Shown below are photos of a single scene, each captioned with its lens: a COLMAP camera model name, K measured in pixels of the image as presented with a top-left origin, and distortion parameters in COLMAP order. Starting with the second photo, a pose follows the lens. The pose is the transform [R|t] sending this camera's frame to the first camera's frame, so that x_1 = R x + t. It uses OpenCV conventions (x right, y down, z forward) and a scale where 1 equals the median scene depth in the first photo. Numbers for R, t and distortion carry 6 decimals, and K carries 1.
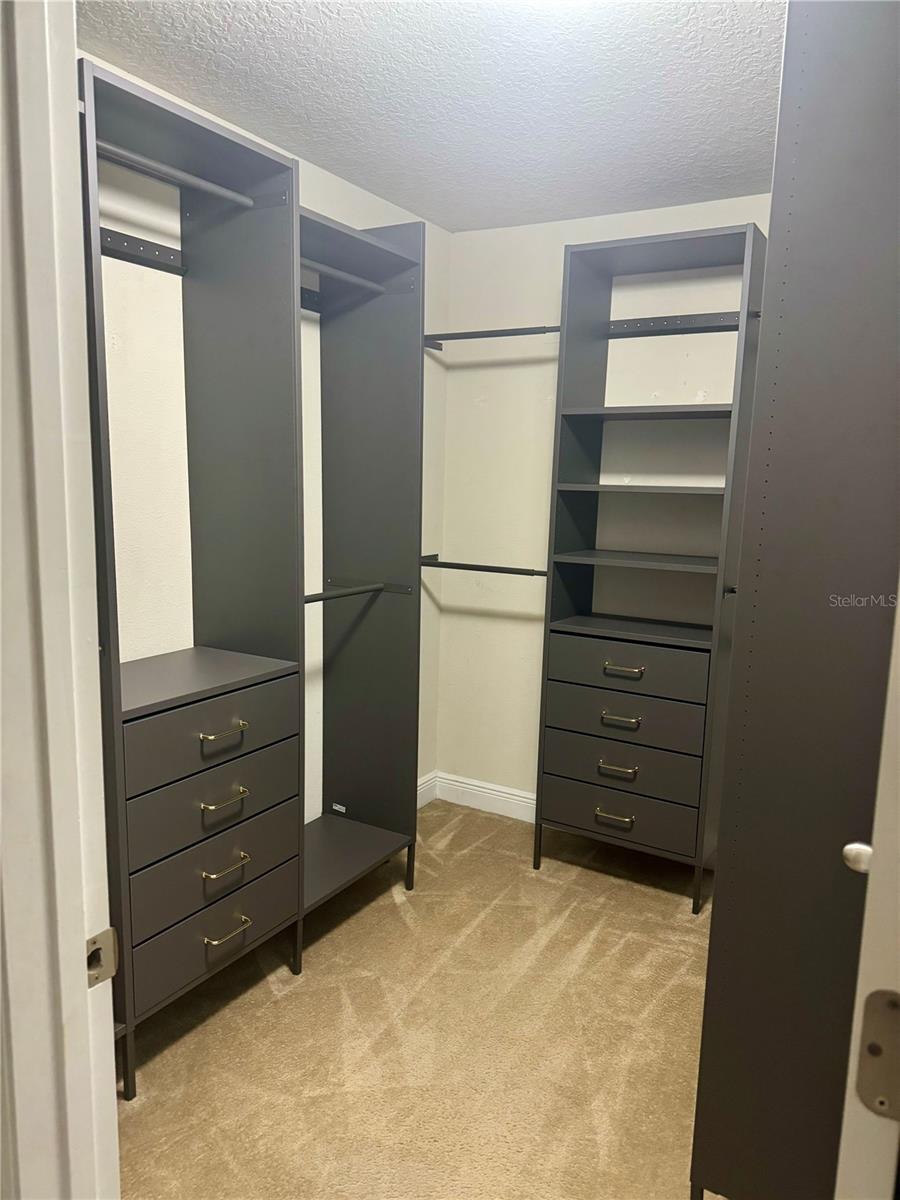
lens RADIAL K [[850.9, 0, 447.6], [0, 850.9, 604.4], [0, 0, 1]] dist [0.049005, -0.046672]
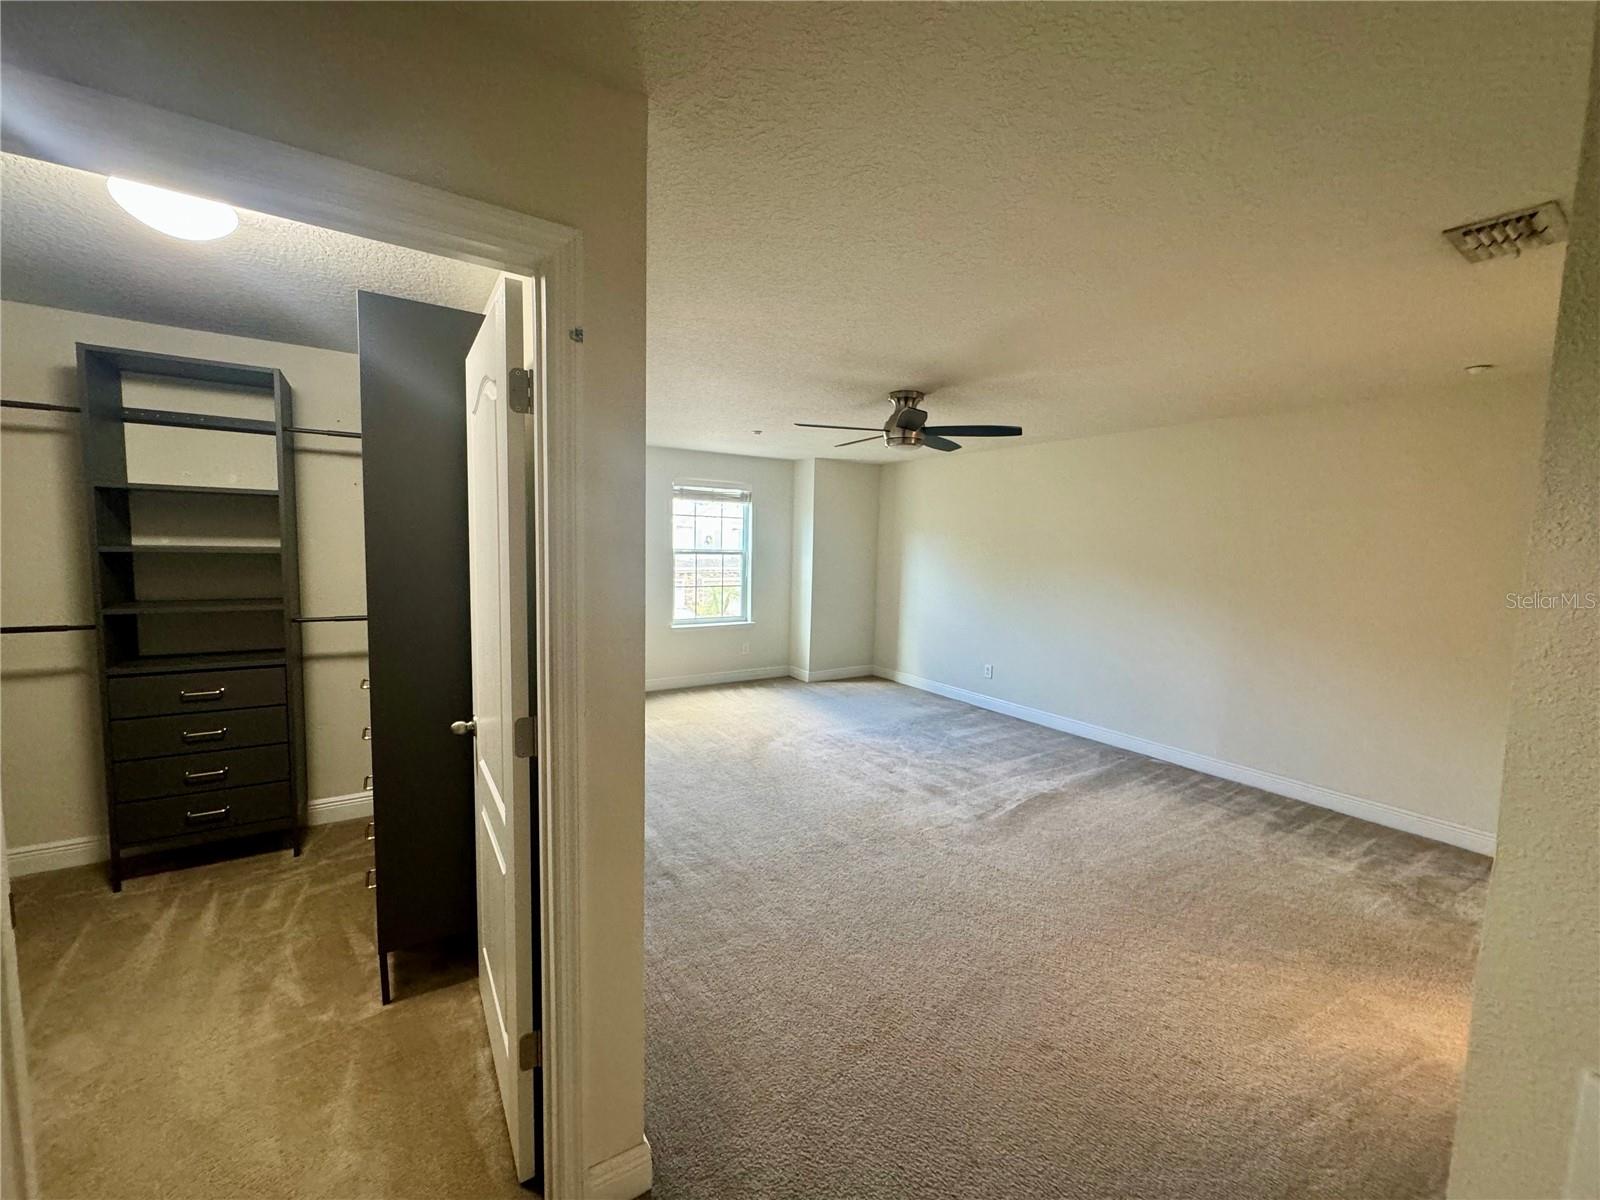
lens RADIAL K [[646.0, 0, 822.0], [0, 646.0, 586.4], [0, 0, 1]] dist [0.000271, -0.001179]
pose [[0.414121, -0.078577, 0.906824, -0.275310], [0.128325, 0.991356, 0.027299, 0.012235], [-0.901131, 0.105063, 0.420625, -0.245250]]
